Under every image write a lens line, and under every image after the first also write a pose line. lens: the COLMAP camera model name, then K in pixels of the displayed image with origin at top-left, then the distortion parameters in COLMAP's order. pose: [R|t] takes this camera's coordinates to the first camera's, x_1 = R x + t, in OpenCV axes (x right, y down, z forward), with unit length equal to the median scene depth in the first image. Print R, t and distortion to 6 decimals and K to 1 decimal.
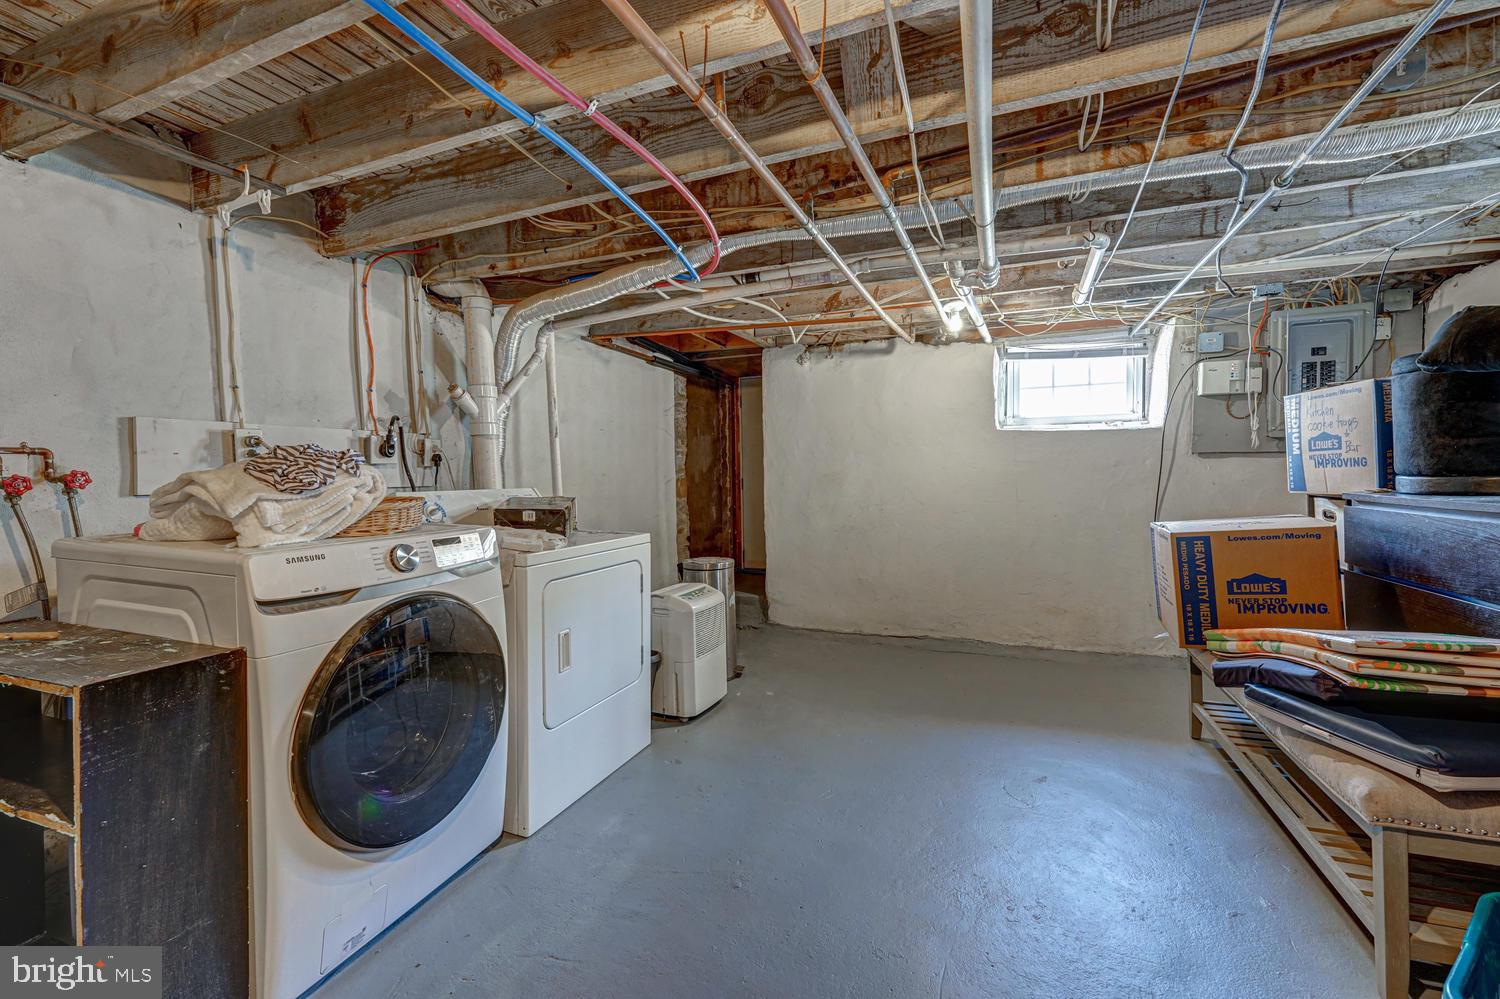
lens RADIAL K [[612.1, 0, 752.5], [0, 612.1, 495.1], [0, 0, 1]] dist [0.001631, 0.000241]
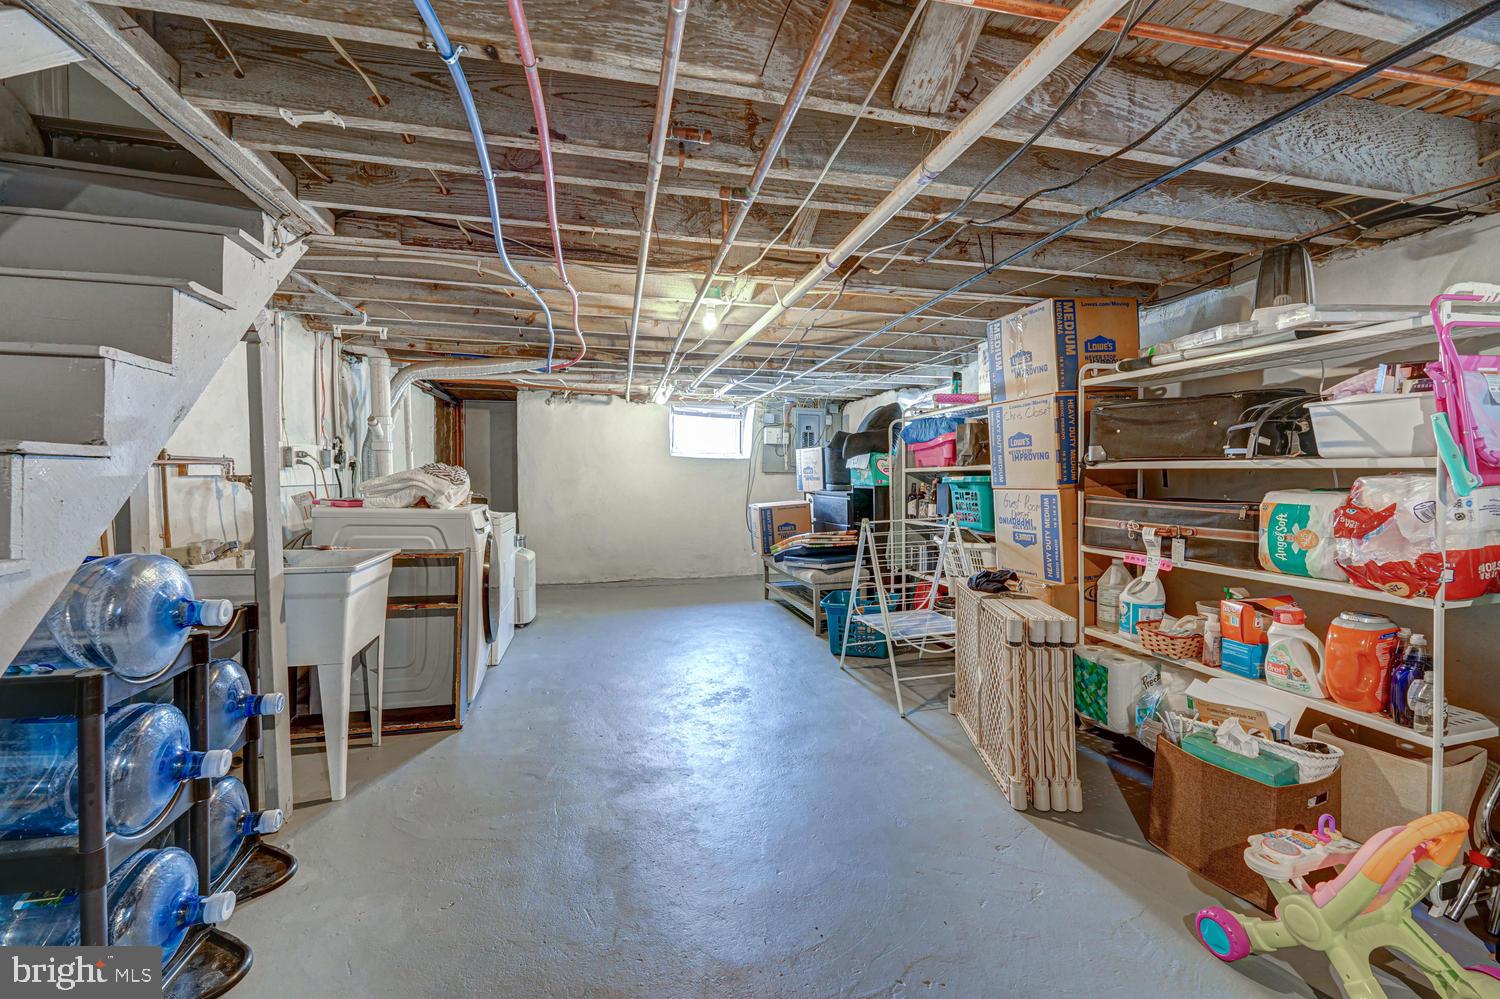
lens RADIAL K [[612.1, 0, 749.2], [0, 612.1, 491.3], [0, 0, 1]] dist [0.001631, 0.000241]
pose [[0.811294, 0.005215, 0.584615, -0.542163], [0.004362, 0.999878, -0.014972, 0.027162], [-0.584622, 0.014696, 0.811172, -0.667071]]
